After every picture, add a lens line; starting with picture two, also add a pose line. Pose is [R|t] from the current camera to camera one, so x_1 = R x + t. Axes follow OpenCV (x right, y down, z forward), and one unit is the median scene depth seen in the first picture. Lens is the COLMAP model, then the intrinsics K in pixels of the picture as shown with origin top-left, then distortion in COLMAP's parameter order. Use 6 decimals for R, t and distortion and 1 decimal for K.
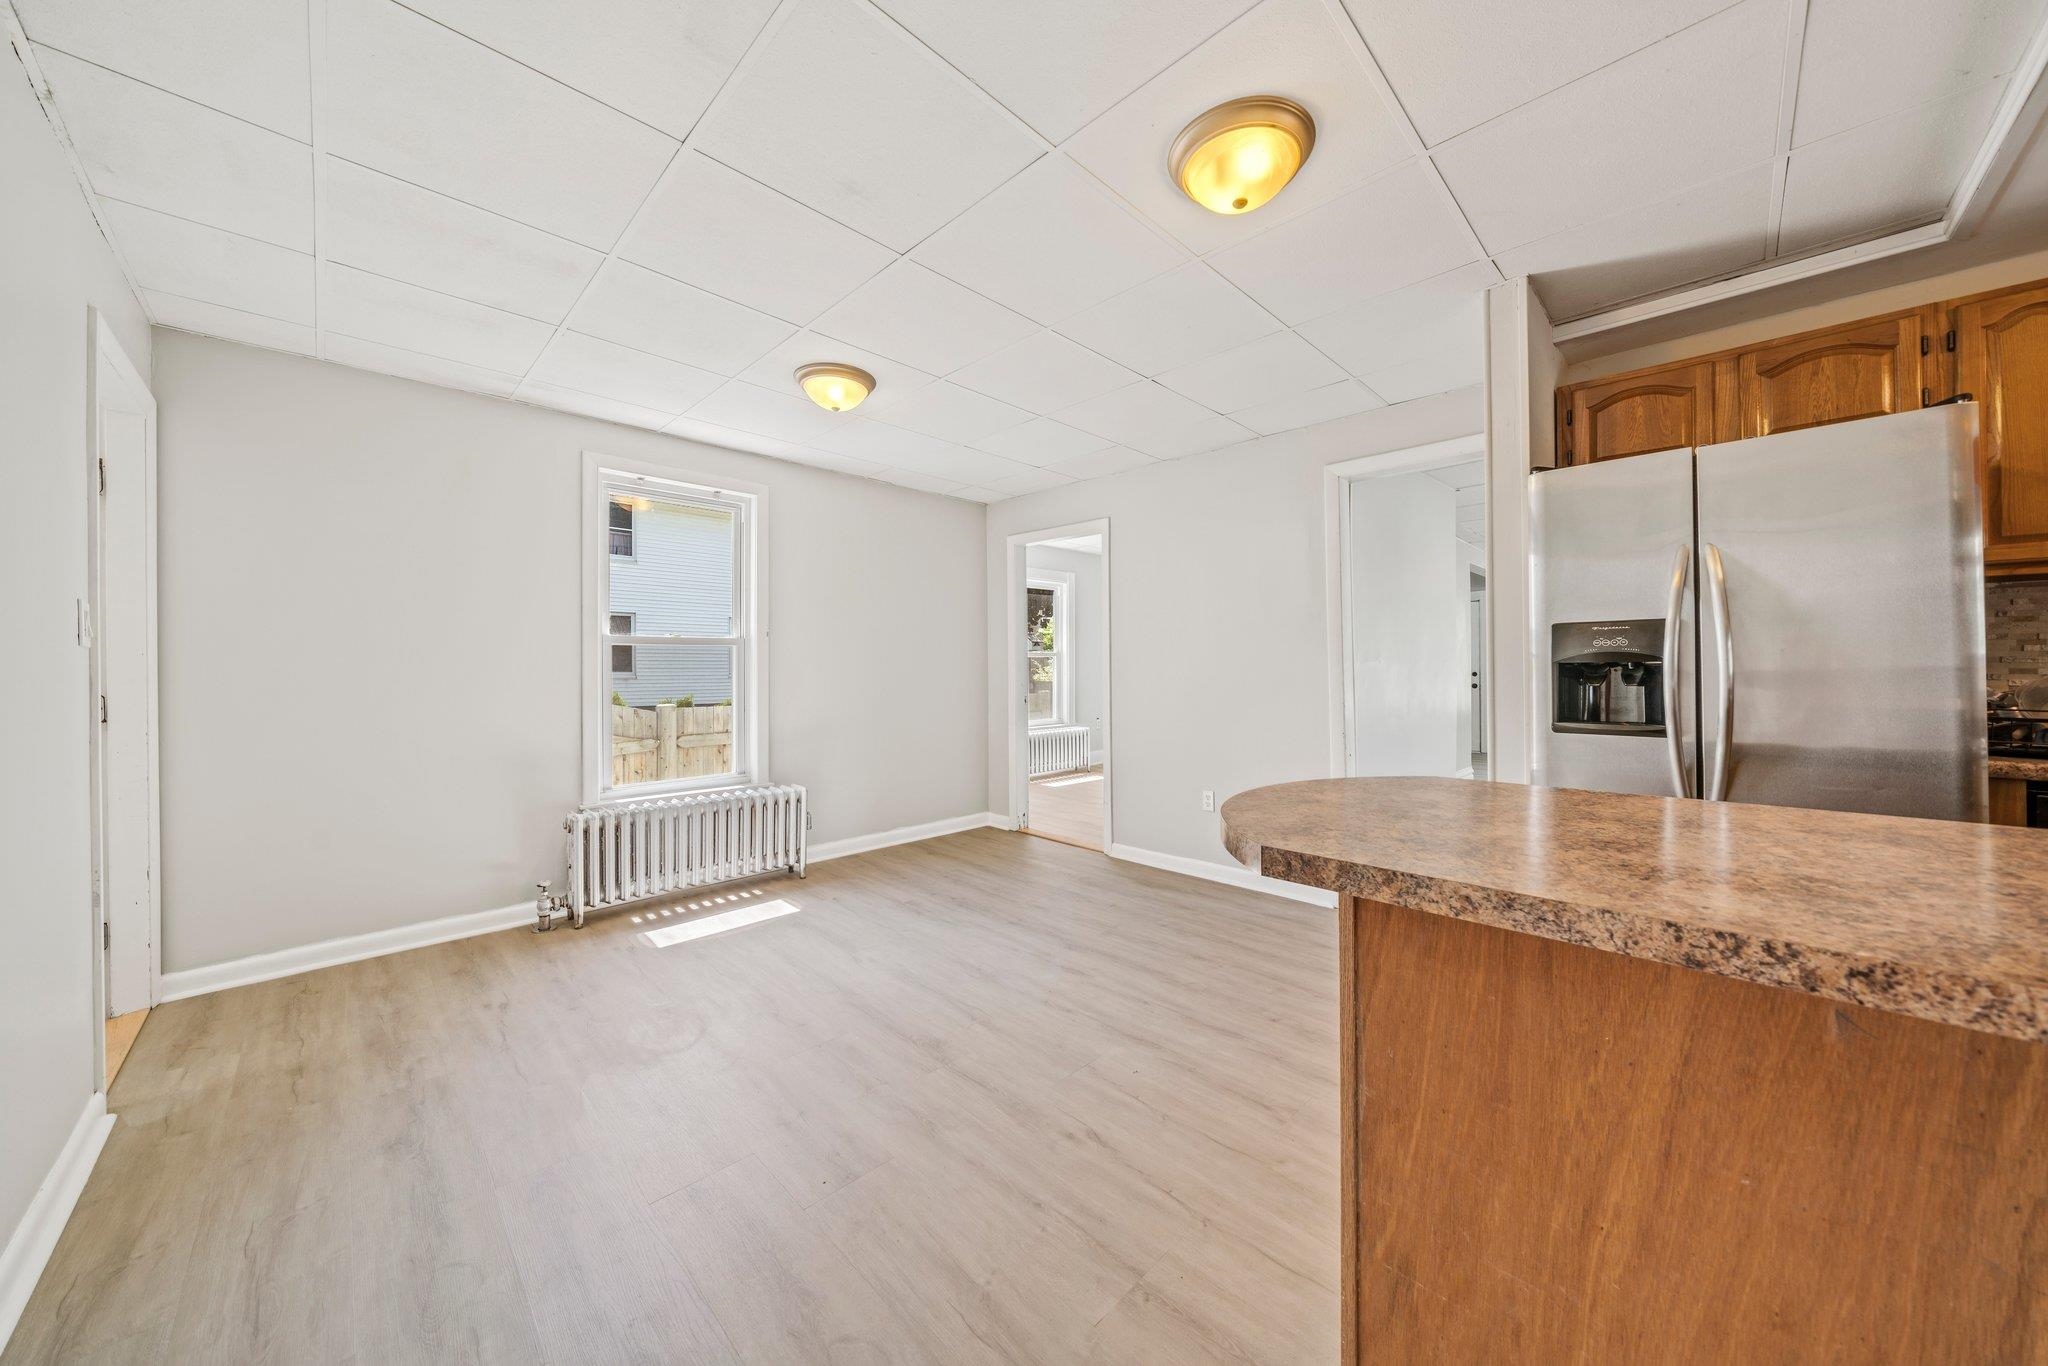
lens RADIAL K [[716.0, 0, 1032.6], [0, 716.0, 678.7], [0, 0, 1]] dist [0.000615, 0.000009]
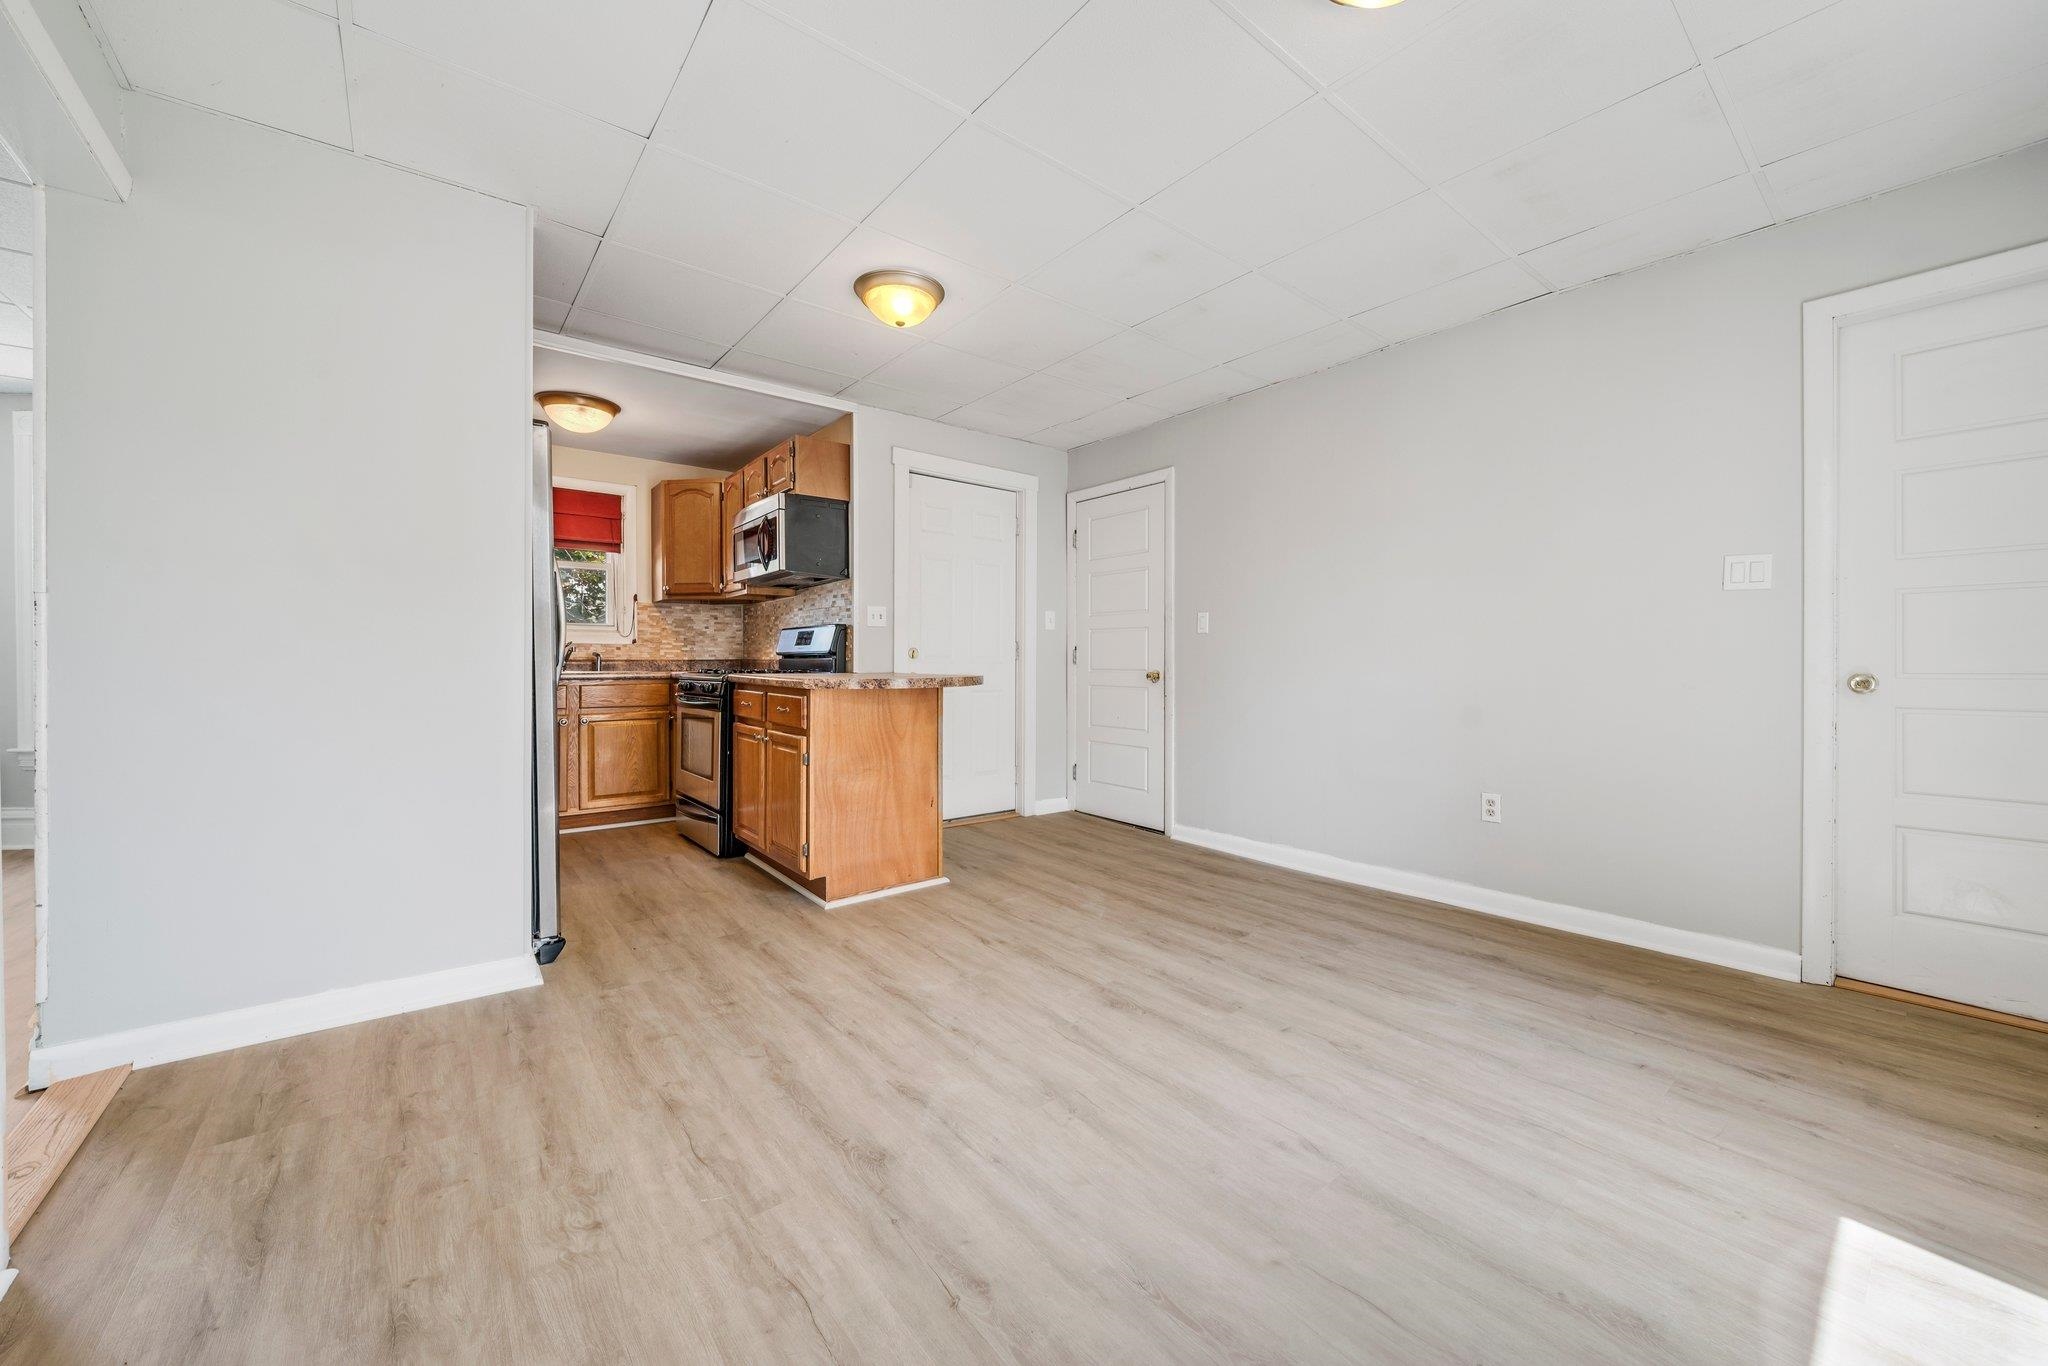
lens RADIAL K [[752.5, 0, 1036.8], [0, 752.5, 667.4], [0, 0, 1]] dist [0.001229, 0.000094]
pose [[-0.994782, 0.002677, 0.101989, -0.120732], [0.004731, 0.999791, 0.019904, 0.047653], [-0.101914, 0.020283, -0.994586, 1.752196]]
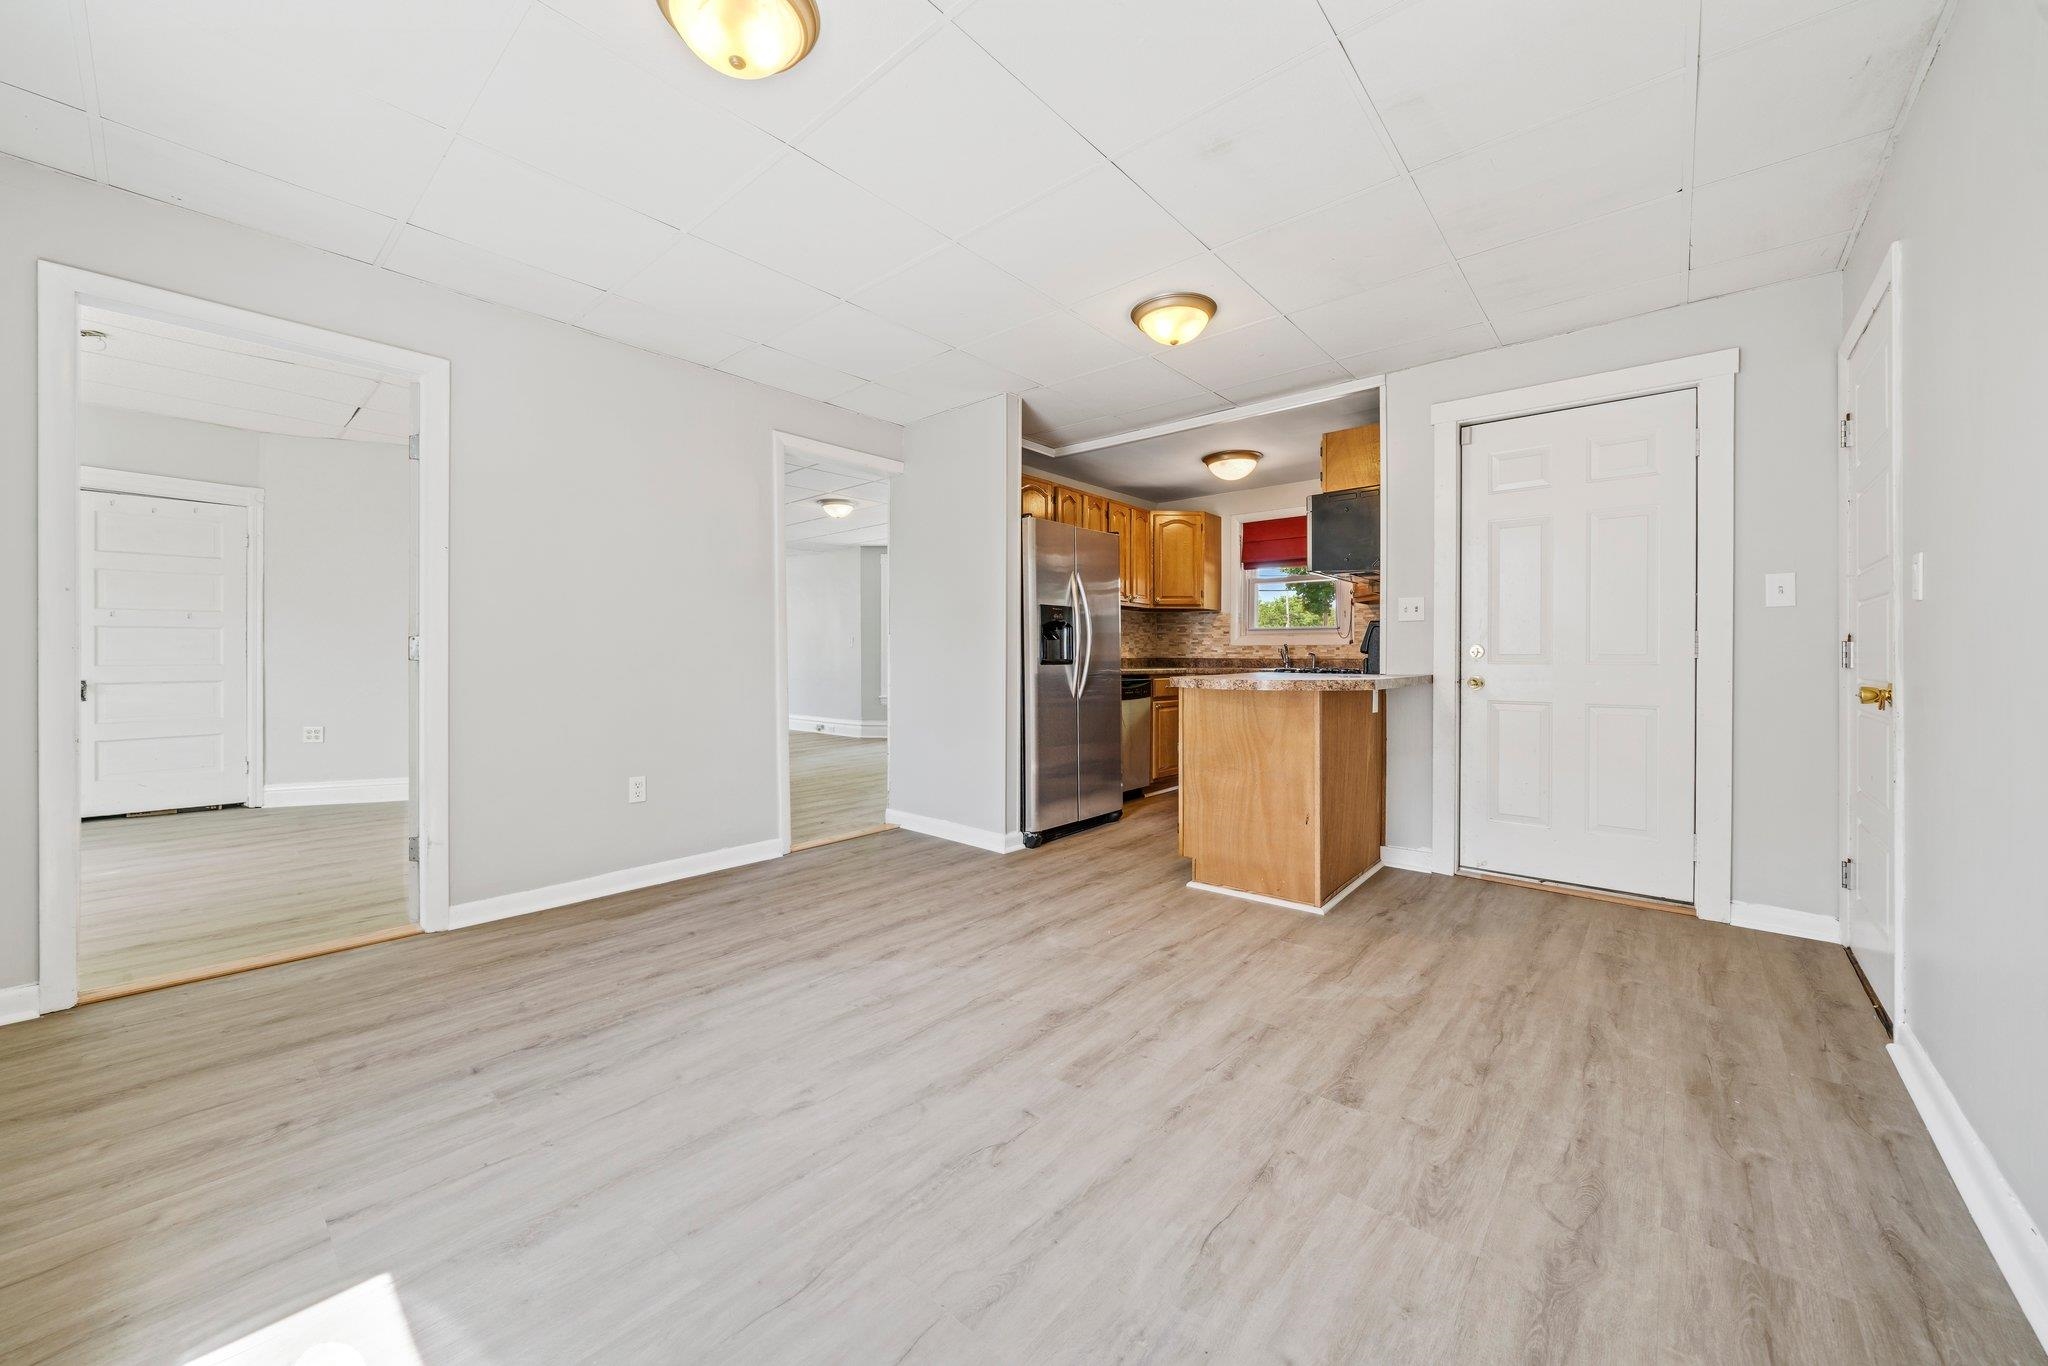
lens RADIAL K [[752.5, 0, 1034.2], [0, 752.5, 661.1], [0, 0, 1]] dist [0.001229, 0.000094]
pose [[-0.085909, 0.000540, 0.996303, -0.963145], [0.013869, 0.999904, 0.000654, 0.053281], [-0.996206, 0.013873, -0.085908, 0.979812]]
